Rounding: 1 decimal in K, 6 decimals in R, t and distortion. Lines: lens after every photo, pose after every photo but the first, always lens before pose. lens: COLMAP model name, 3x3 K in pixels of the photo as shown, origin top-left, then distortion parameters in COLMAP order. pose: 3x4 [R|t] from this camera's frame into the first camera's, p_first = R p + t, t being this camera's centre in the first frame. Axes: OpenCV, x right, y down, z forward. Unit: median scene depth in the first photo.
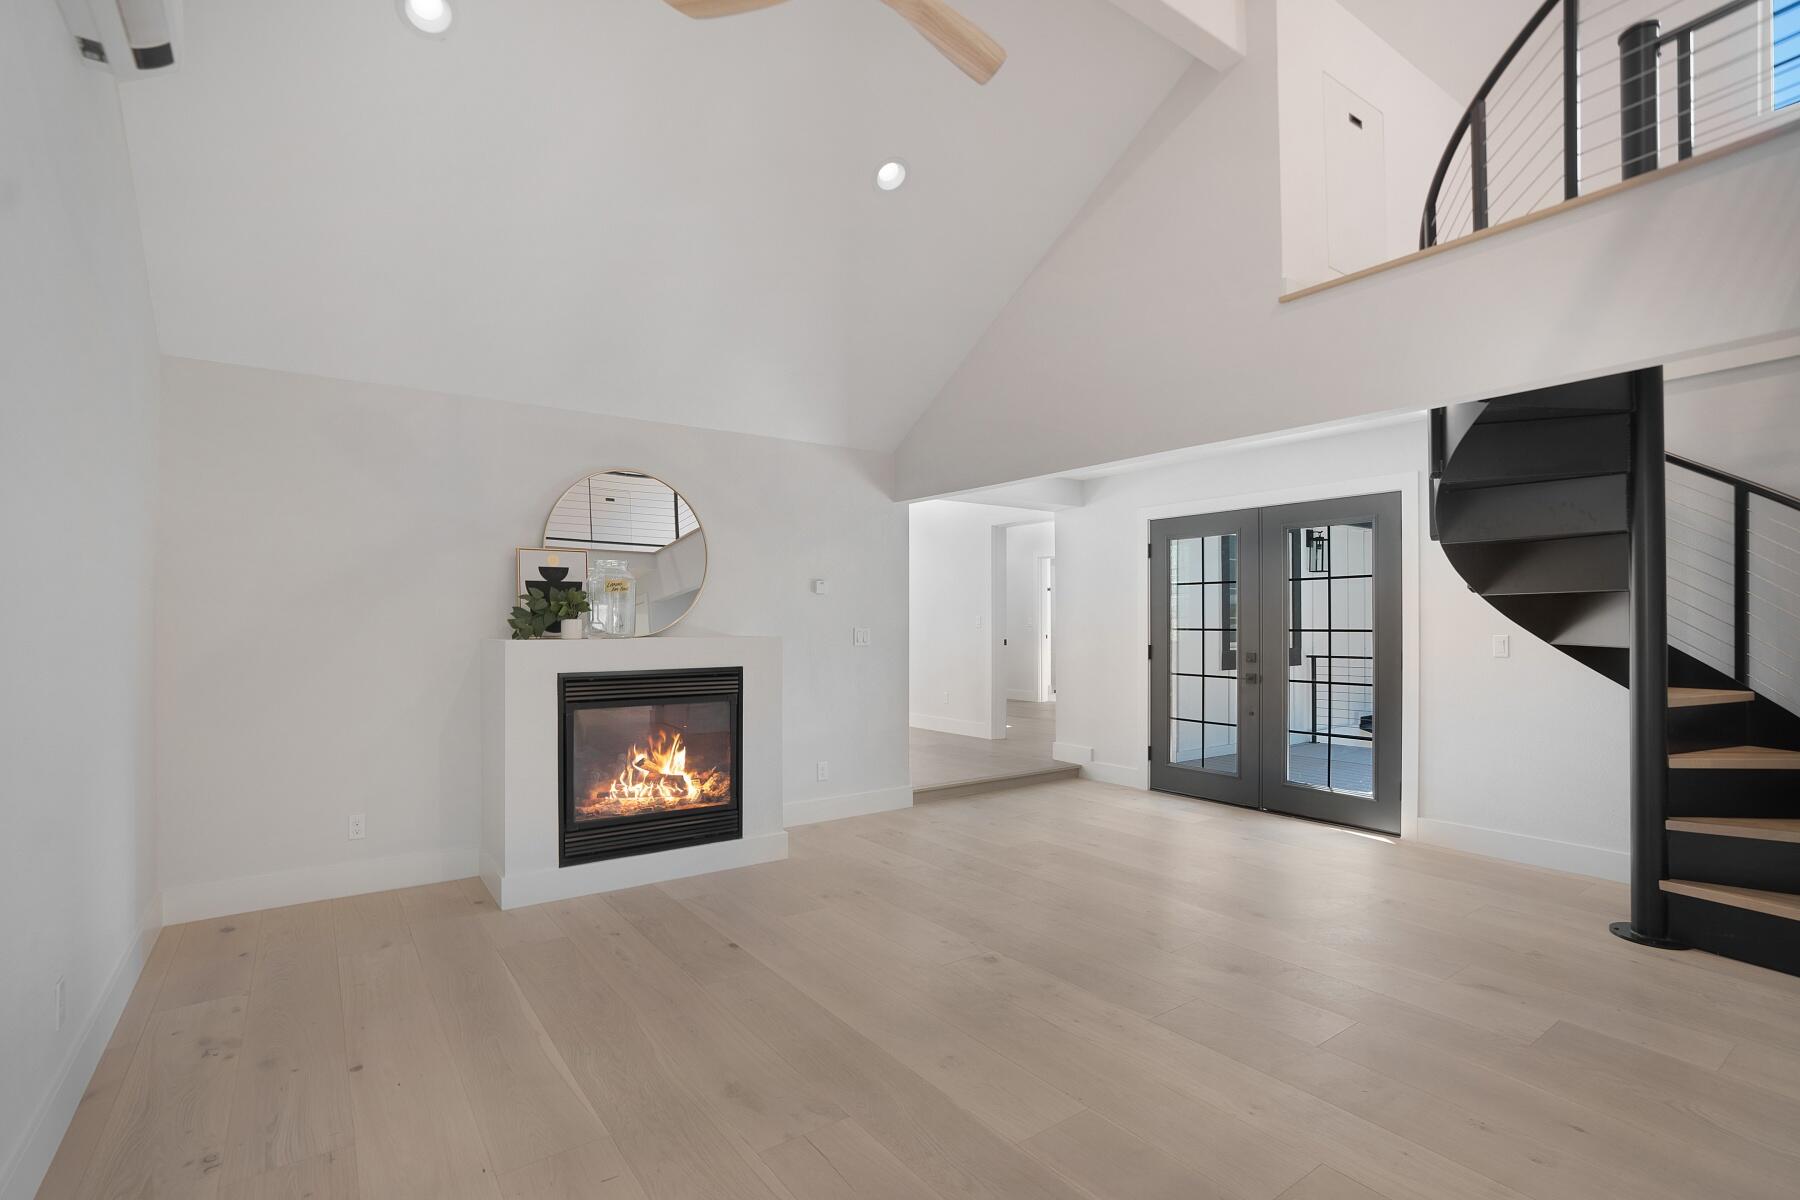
lens RADIAL K [[849.2, 0, 890.0], [0, 849.2, 620.0], [0, 0, 1]] dist [-0.056655, 0.024869]
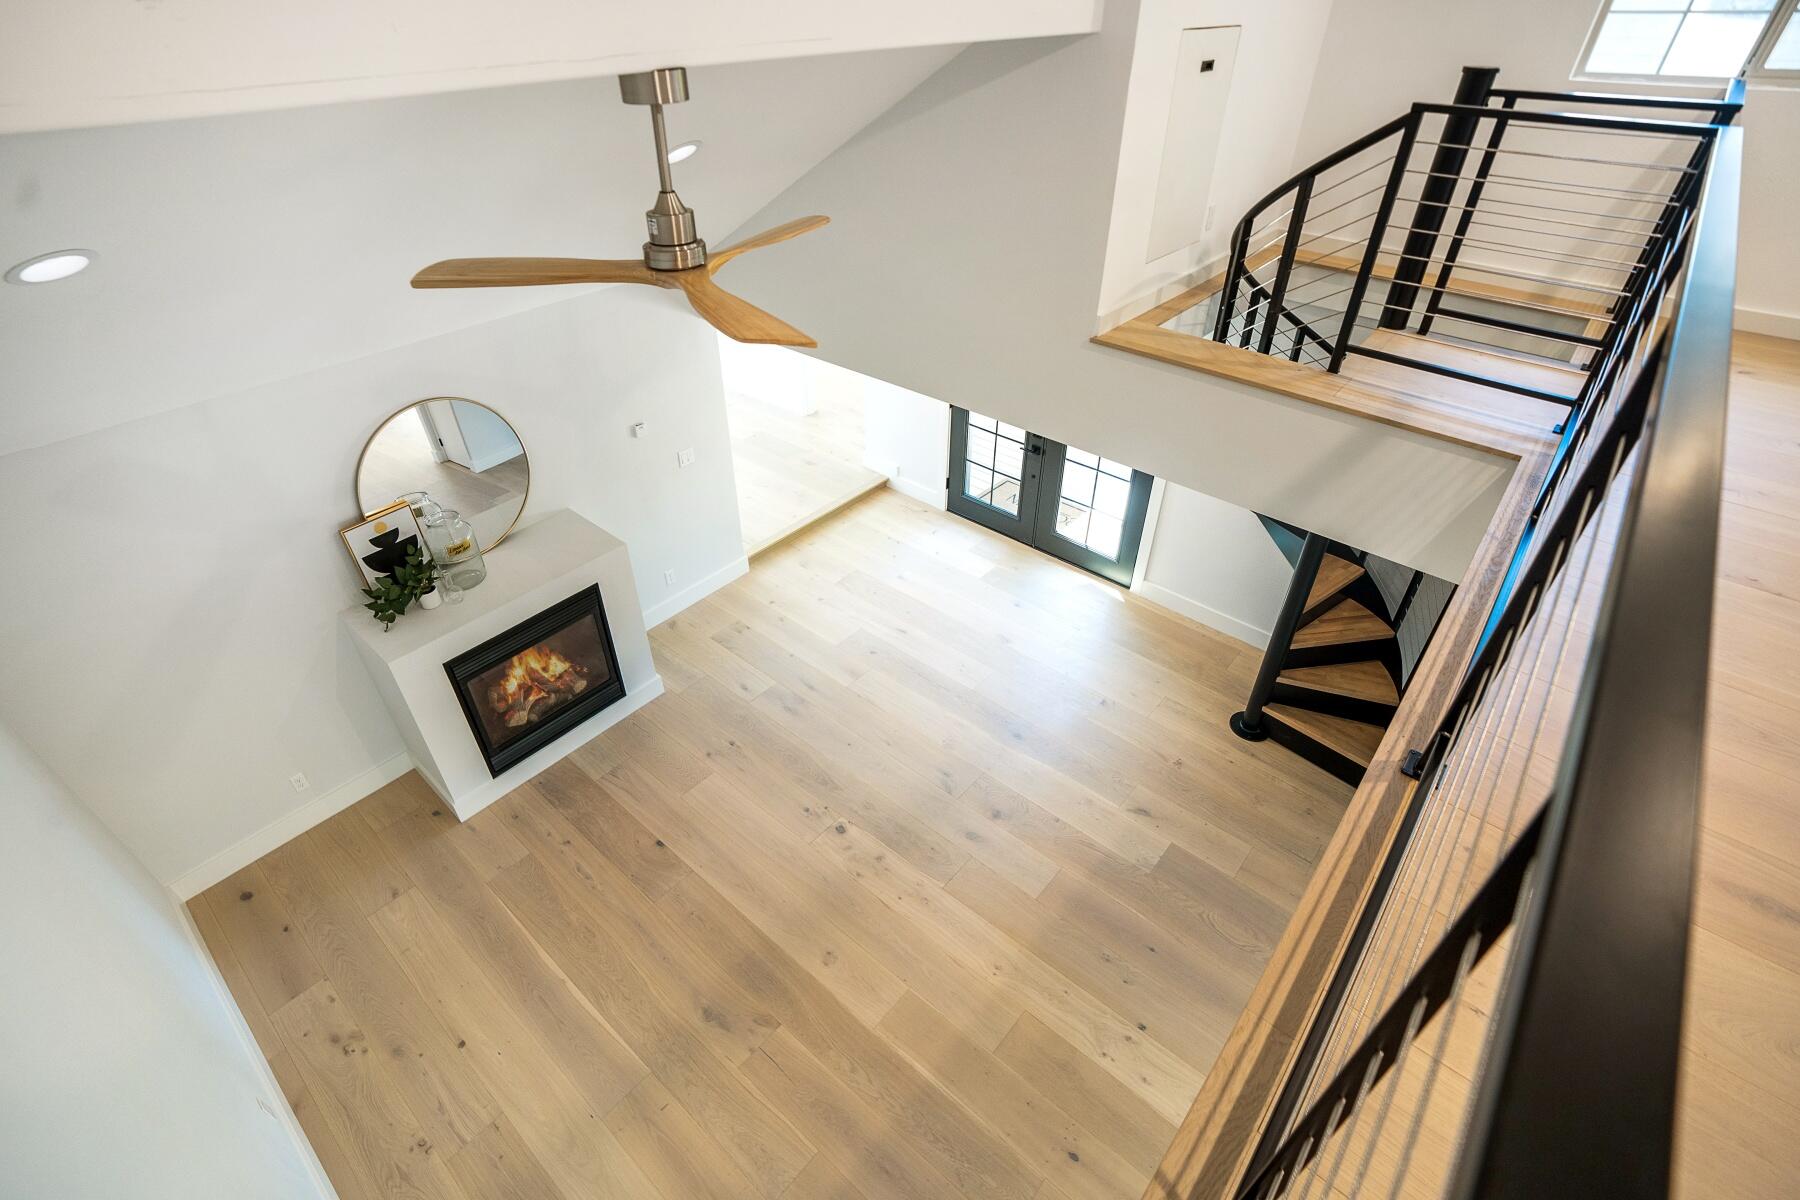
lens RADIAL K [[846.3, 0, 892.8], [0, 846.3, 599.1], [0, 0, 1]] dist [-0.063273, 0.027463]
pose [[0.970793, -0.143956, 0.191934, -0.014357], [-0.003970, 0.790241, 0.612784, -0.639439], [-0.239888, -0.595648, 0.766588, 0.059039]]
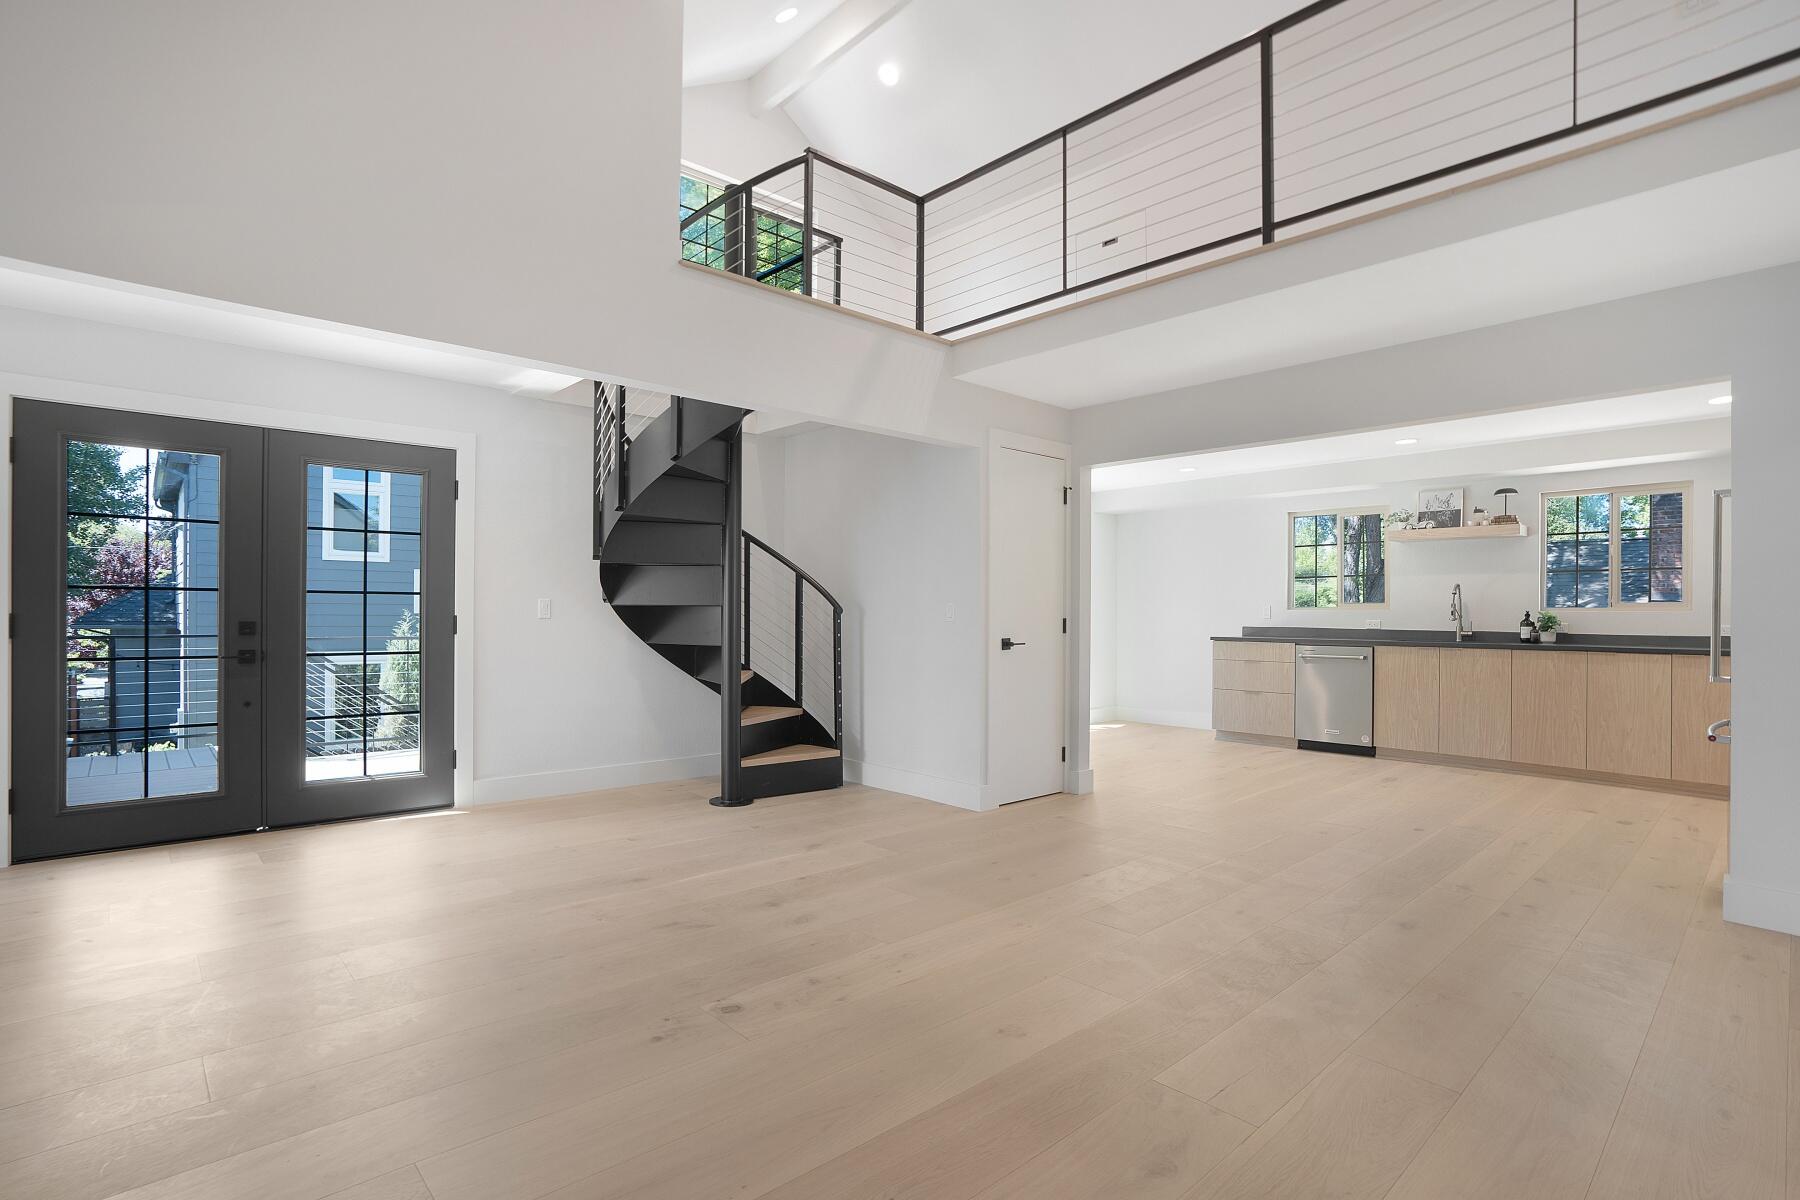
lens RADIAL K [[853.5, 0, 890.4], [0, 853.5, 613.5], [0, 0, 1]] dist [-0.089073, 0.033693]
pose [[-0.127628, 0.001031, 0.991822, -0.486914], [-0.007588, 0.999969, -0.002016, 0.039922], [-0.991793, -0.007783, -0.127617, 0.733948]]
